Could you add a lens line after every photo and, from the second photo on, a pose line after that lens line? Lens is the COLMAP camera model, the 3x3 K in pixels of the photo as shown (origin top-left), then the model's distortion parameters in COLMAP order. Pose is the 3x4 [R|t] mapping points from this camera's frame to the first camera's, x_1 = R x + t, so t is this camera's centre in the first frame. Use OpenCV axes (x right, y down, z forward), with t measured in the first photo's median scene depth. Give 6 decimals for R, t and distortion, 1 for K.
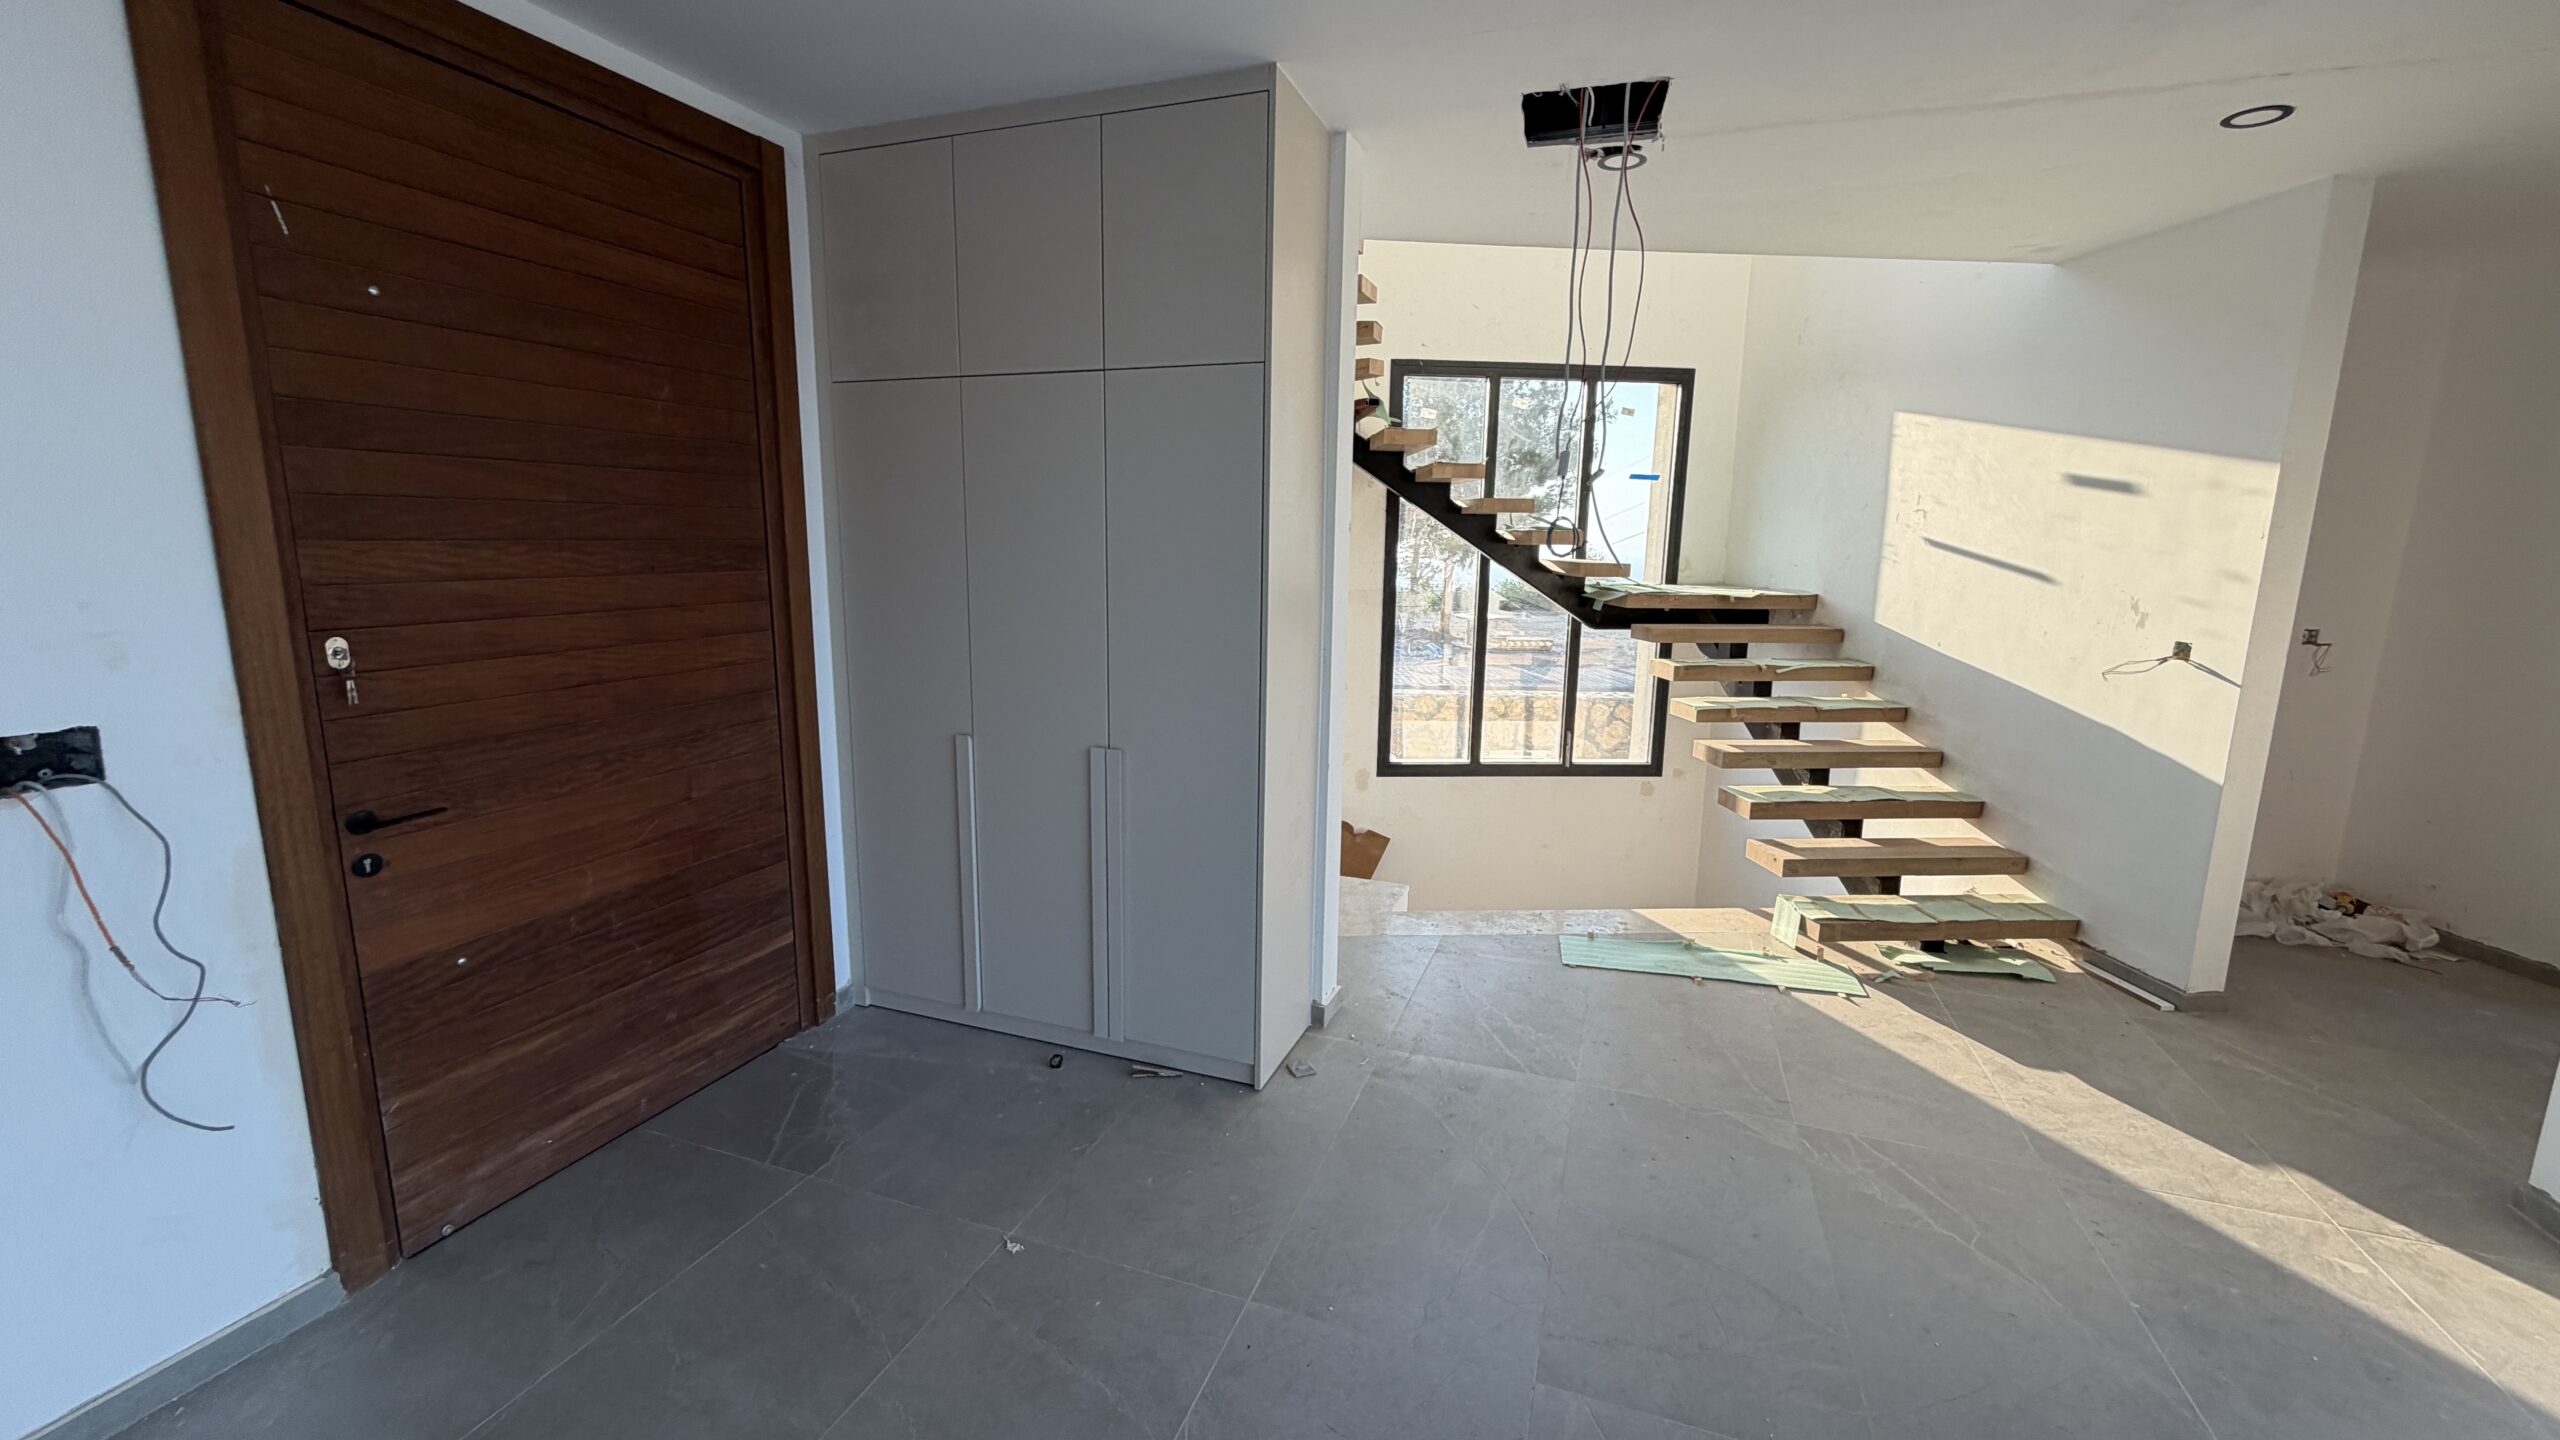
lens RADIAL K [[1018.5, 0, 1277.3], [0, 1018.5, 727.5], [0, 0, 1]] dist [0.001935, -0.000186]
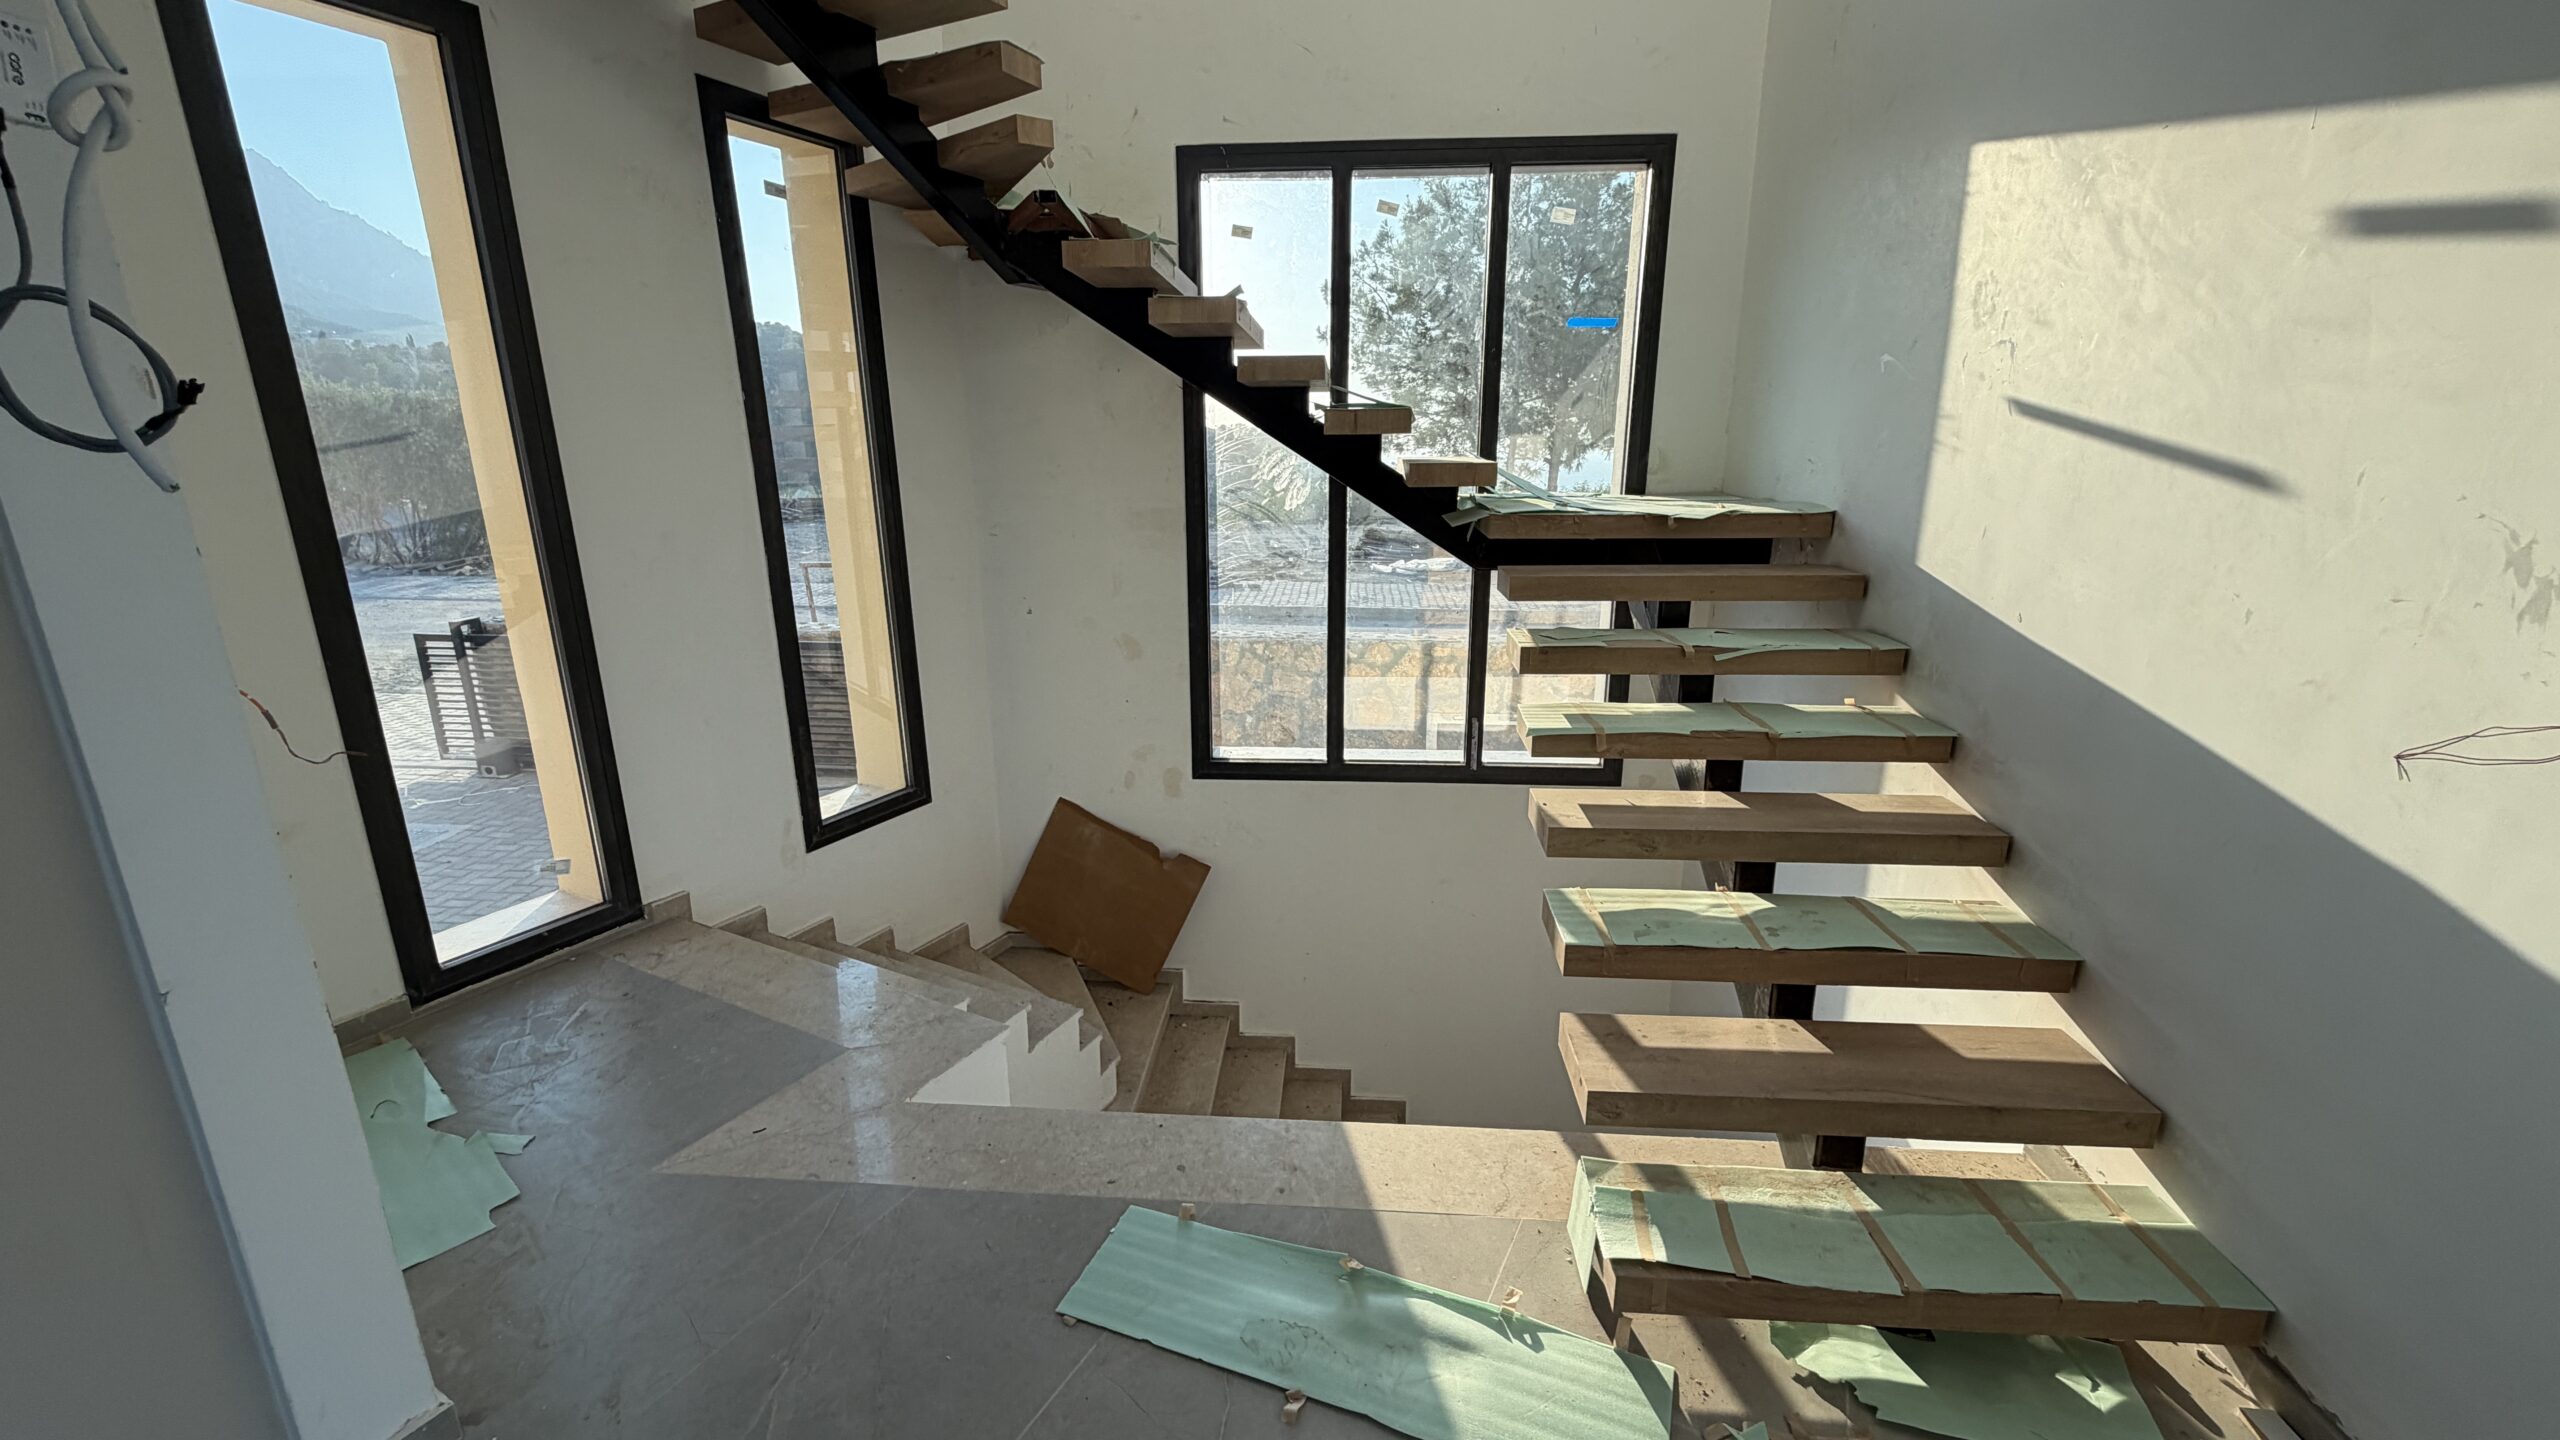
lens RADIAL K [[1018.5, 0, 1281.1], [0, 1018.5, 717.9], [0, 0, 1]] dist [0.001935, -0.000186]
pose [[0.988979, 0.018158, -0.146936, 0.340123], [-0.006320, 0.996723, 0.080639, -0.065621], [0.147919, -0.078822, 0.985854, 0.423013]]
